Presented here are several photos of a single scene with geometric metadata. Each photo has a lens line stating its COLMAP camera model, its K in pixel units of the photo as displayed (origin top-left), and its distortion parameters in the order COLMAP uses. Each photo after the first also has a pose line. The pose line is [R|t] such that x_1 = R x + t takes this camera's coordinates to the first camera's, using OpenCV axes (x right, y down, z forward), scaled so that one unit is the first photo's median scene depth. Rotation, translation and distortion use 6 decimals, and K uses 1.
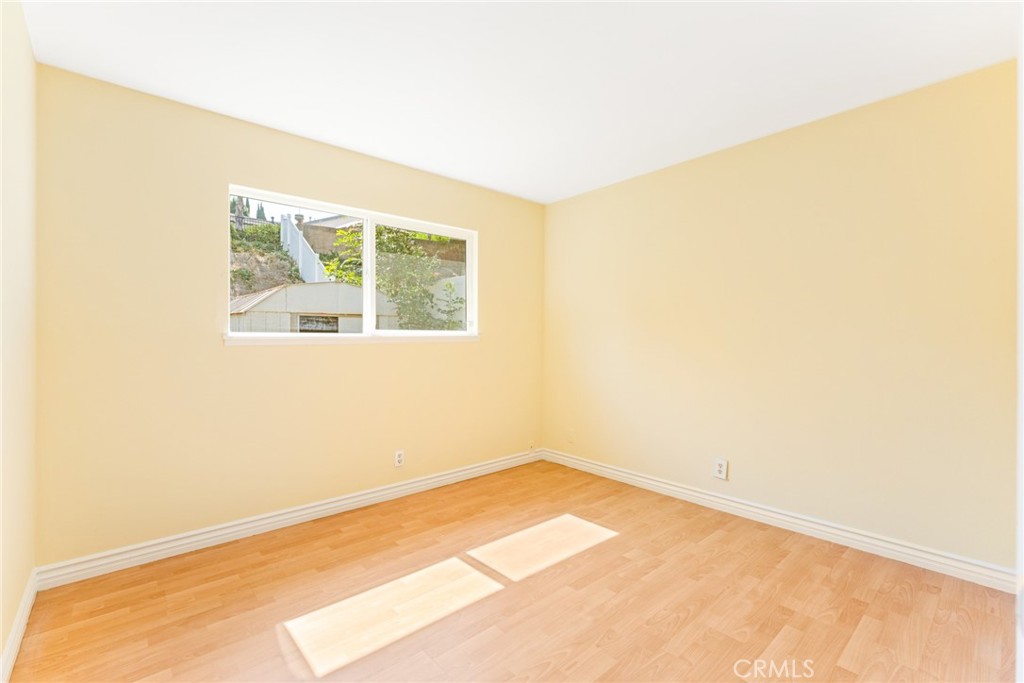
lens RADIAL K [[444.4, 0, 512.0], [0, 444.4, 341.5], [0, 0, 1]] dist [0.000161, 0.000071]
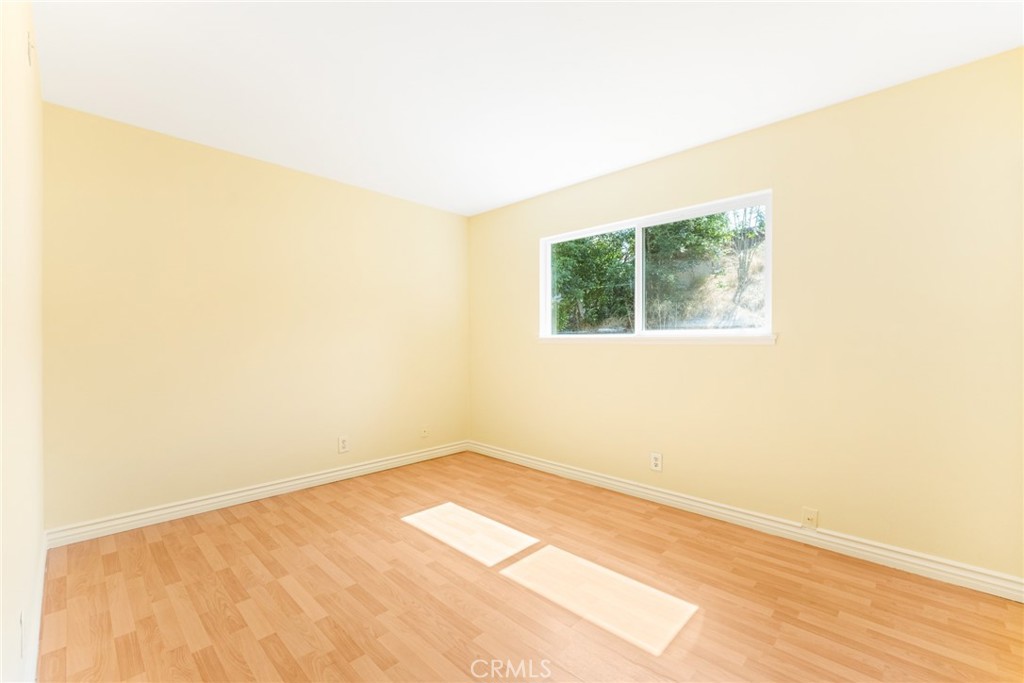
lens RADIAL K [[428.6, 0, 512.0], [0, 428.6, 341.5], [0, 0, 1]] dist [-0.000113, -0.000027]
pose [[0.083019, 0.002020, -0.996546, 0.796668], [-0.011853, 0.999929, 0.001039, 0.005580], [0.996477, 0.011725, 0.083037, 0.752779]]
